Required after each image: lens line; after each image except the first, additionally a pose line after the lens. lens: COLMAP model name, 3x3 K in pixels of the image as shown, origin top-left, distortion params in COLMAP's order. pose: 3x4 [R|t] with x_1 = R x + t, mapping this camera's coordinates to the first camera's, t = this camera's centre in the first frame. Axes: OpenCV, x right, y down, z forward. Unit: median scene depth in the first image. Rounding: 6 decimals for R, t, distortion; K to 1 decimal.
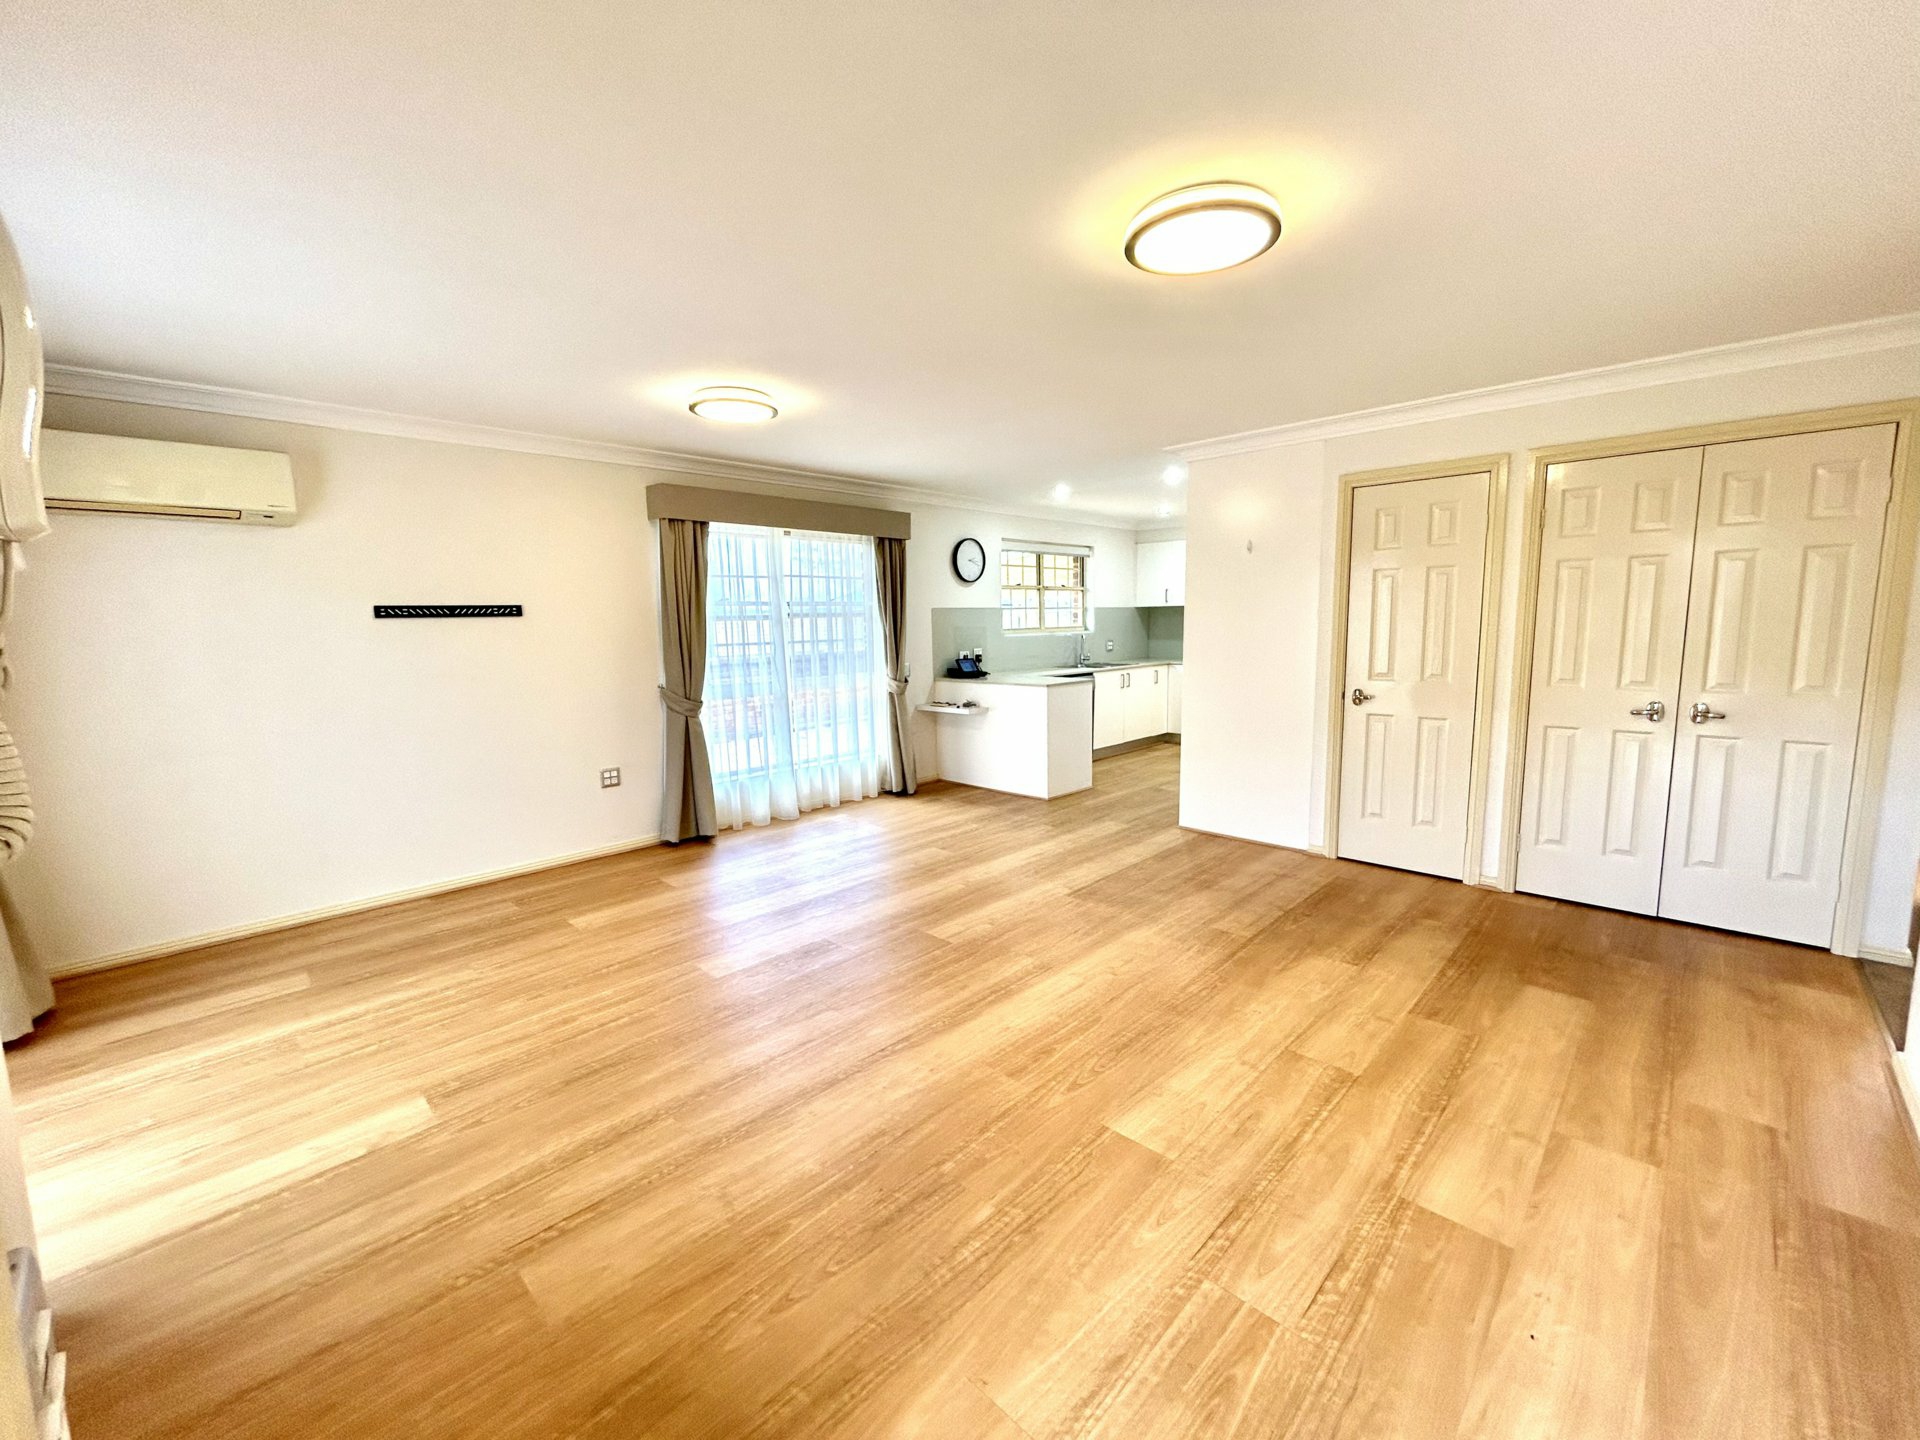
lens RADIAL K [[774.8, 0, 964.8], [0, 774.8, 718.3], [0, 0, 1]] dist [0.021057, -0.007476]
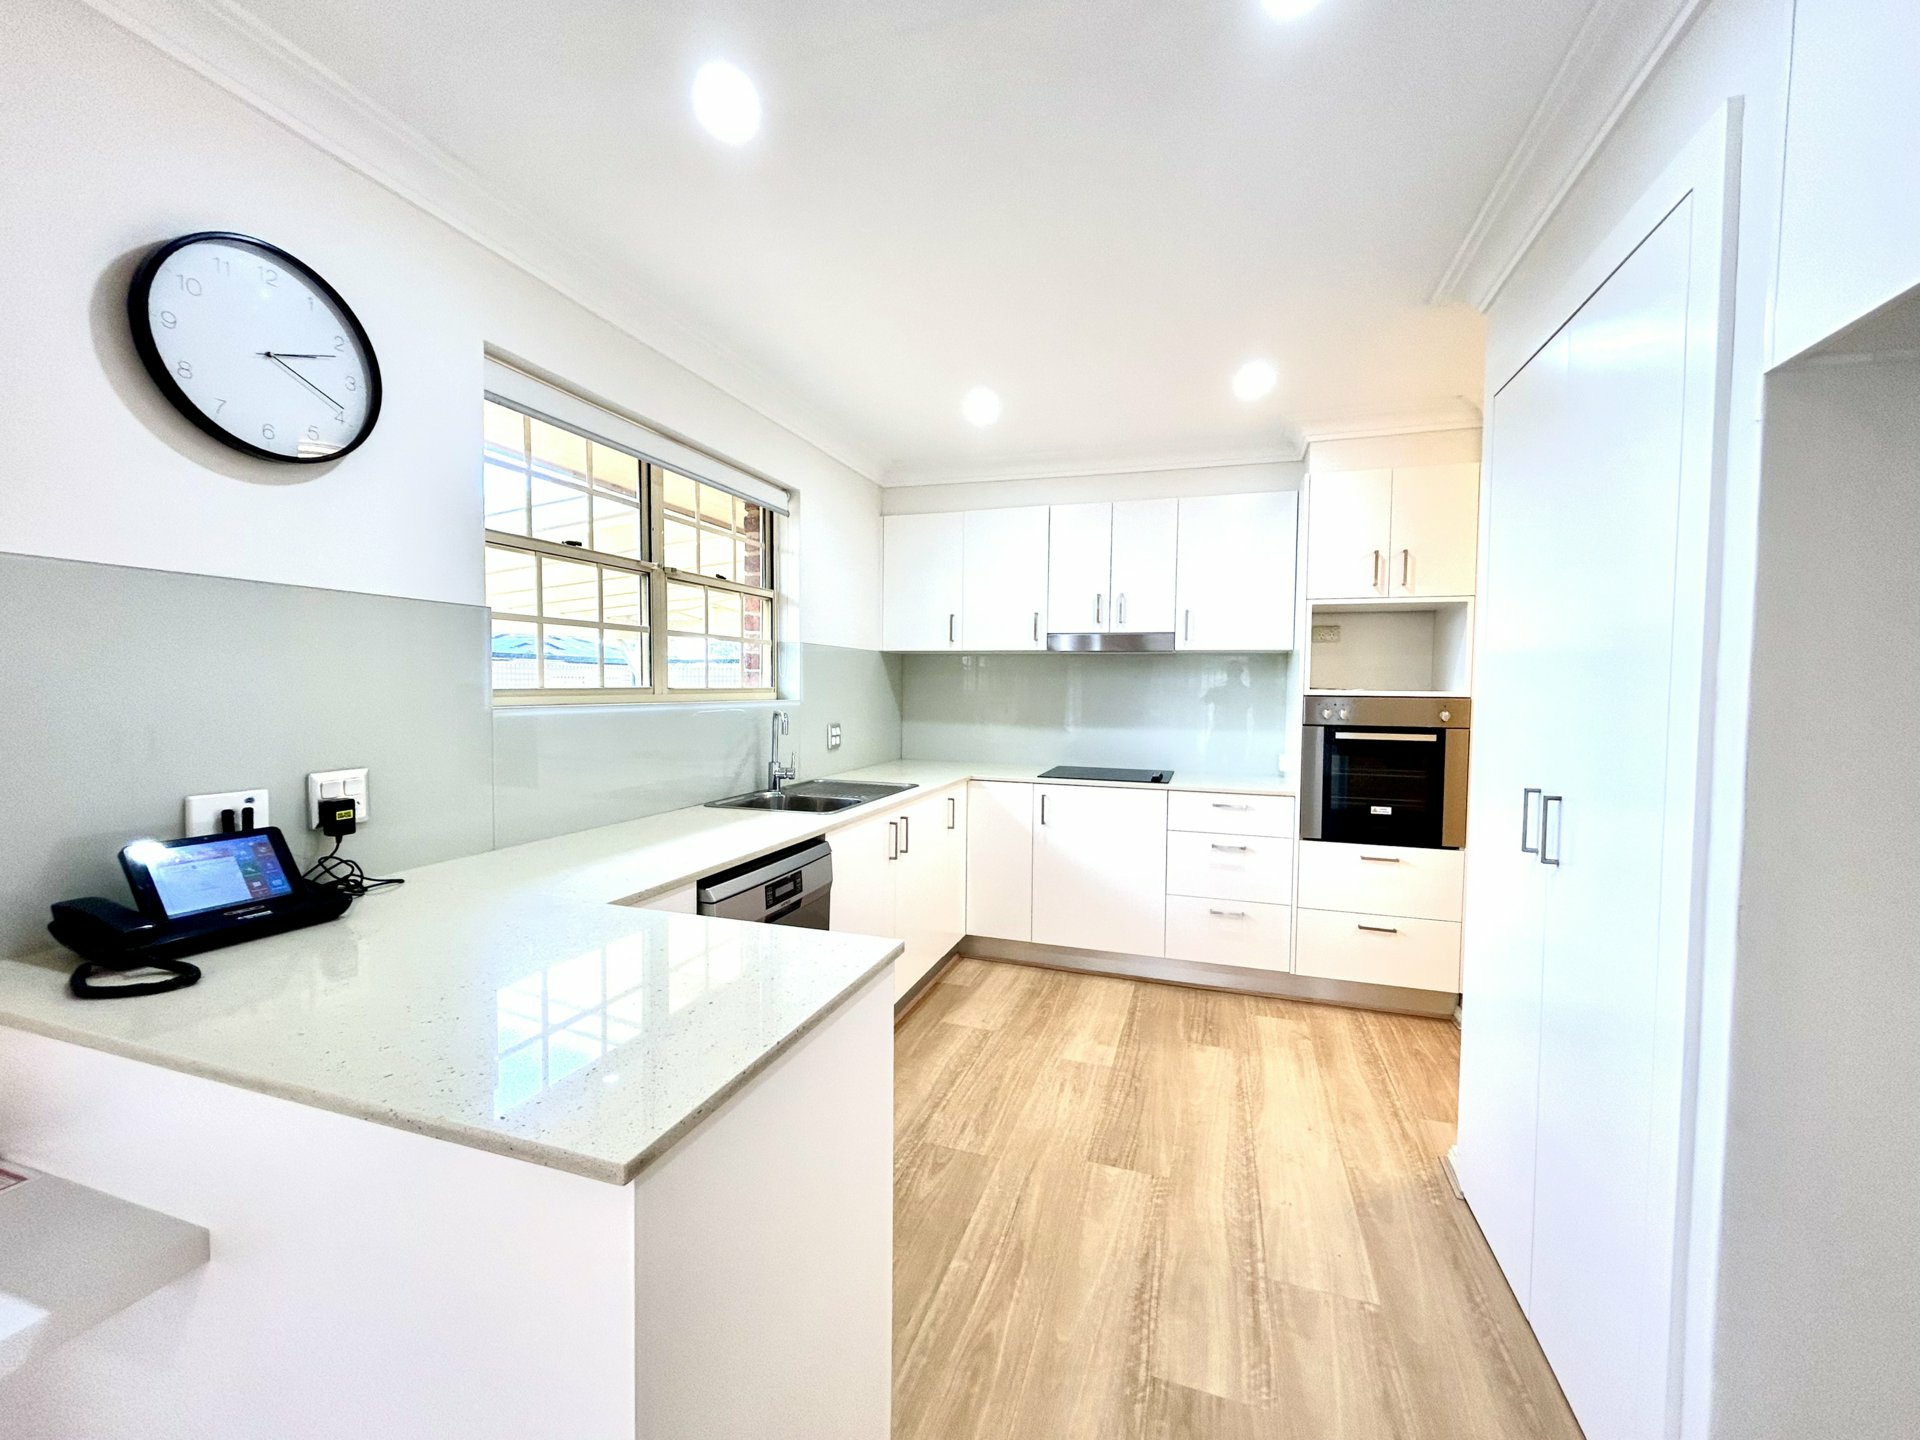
lens RADIAL K [[774.8, 0, 964.8], [0, 774.8, 718.3], [0, 0, 1]] dist [0.021057, -0.007476]
pose [[0.897853, 0.009218, 0.440198, 0.072589], [0.029775, 0.996221, -0.081592, -0.074783], [-0.439286, 0.086364, 0.894186, 0.658257]]
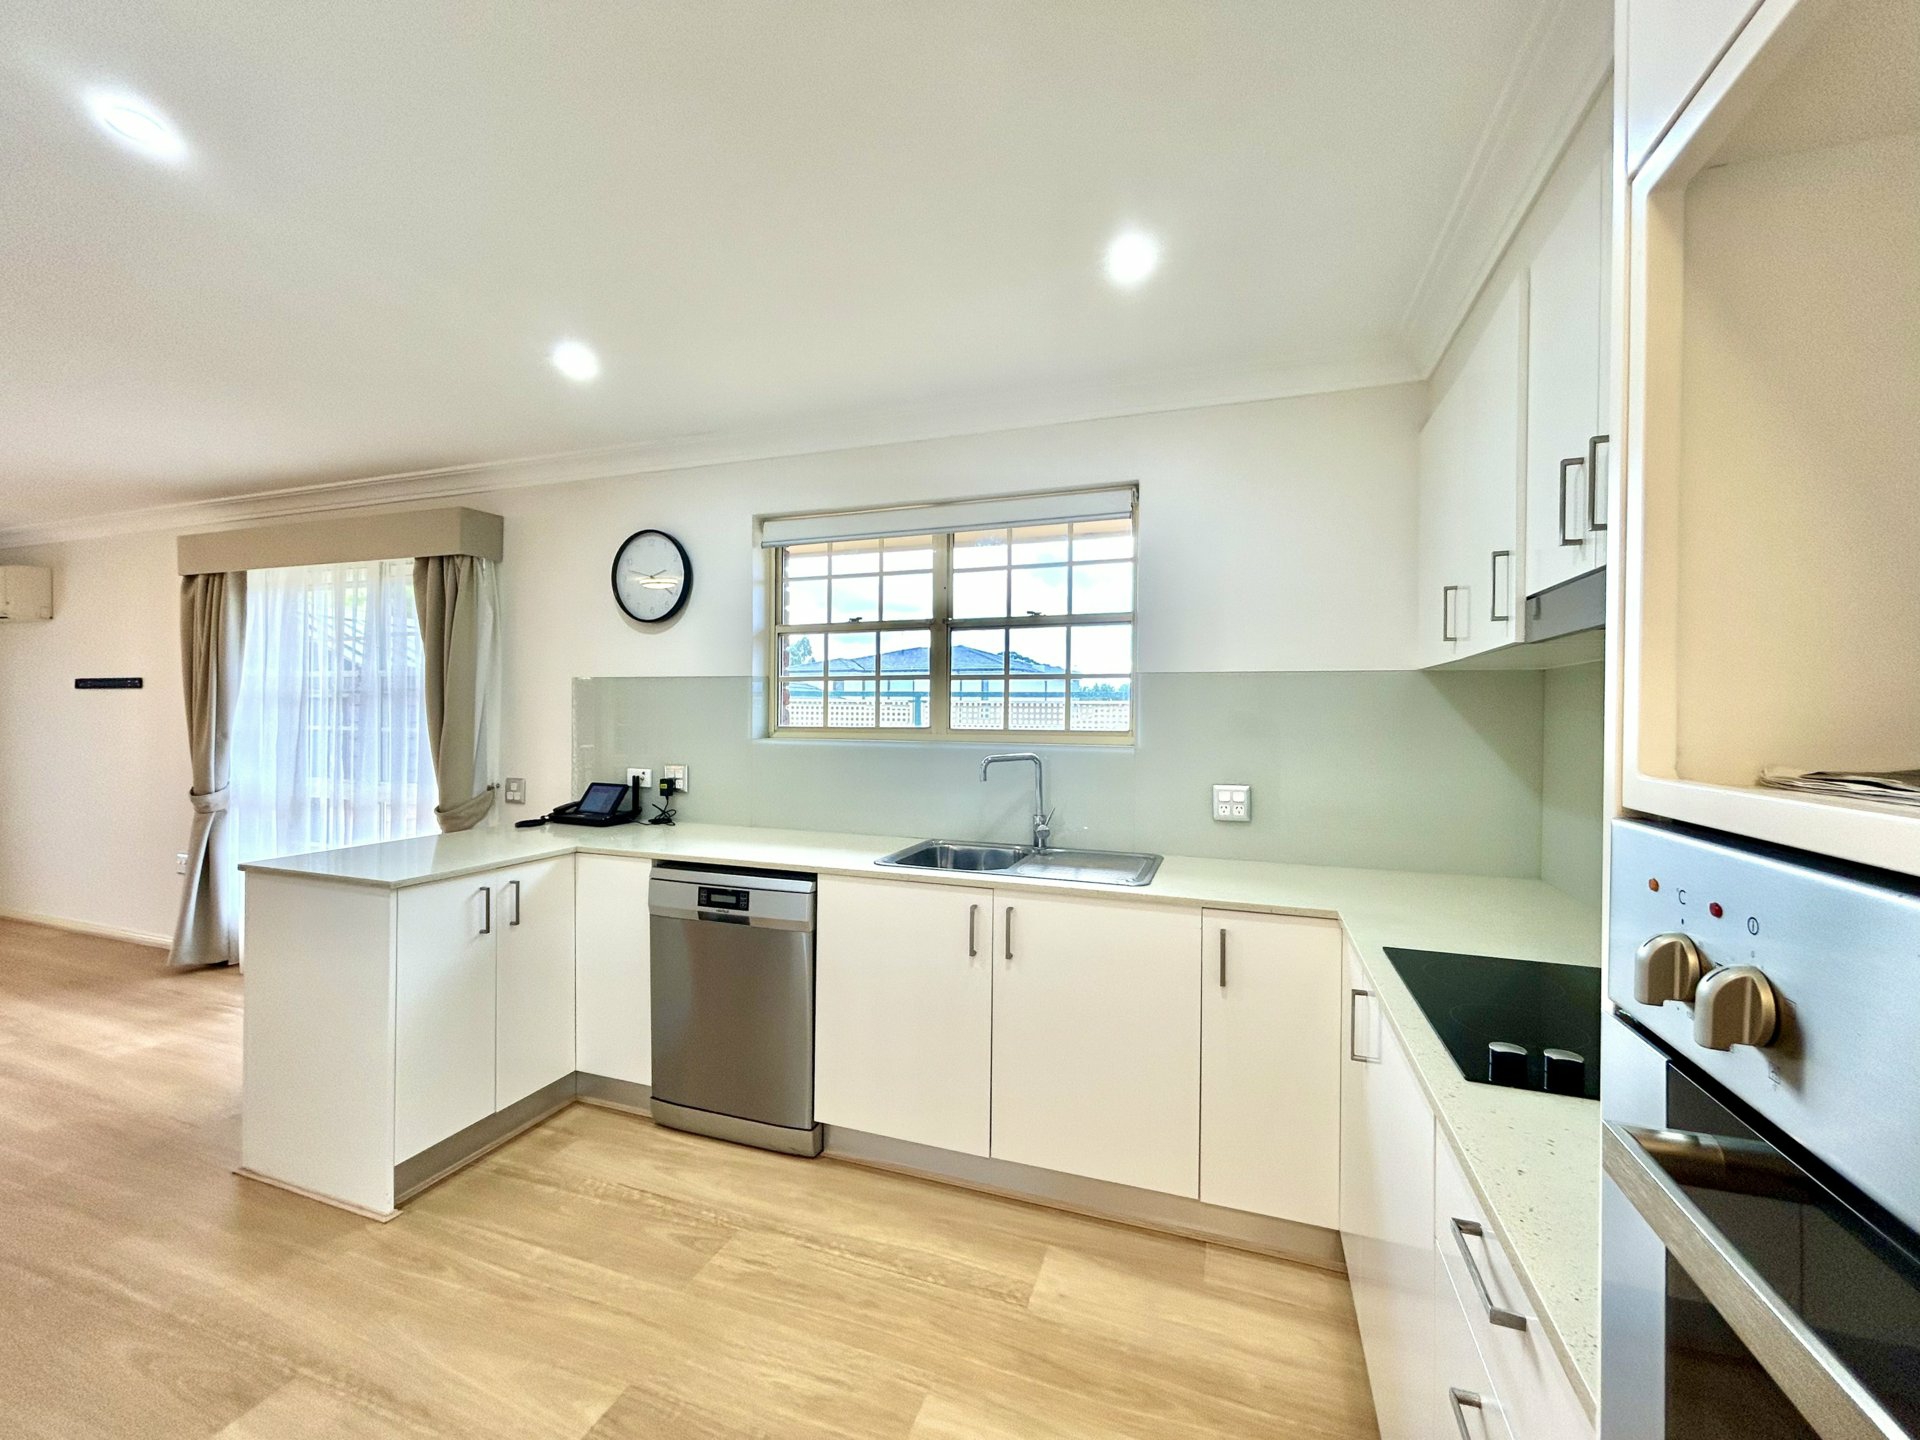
lens RADIAL K [[774.8, 0, 964.8], [0, 774.8, 718.3], [0, 0, 1]] dist [0.021057, -0.007476]
pose [[0.416380, 0.030529, -0.908678, 0.459033], [-0.130953, 0.991029, -0.026711, -0.116682], [0.899710, 0.130116, 0.416643, 0.876439]]
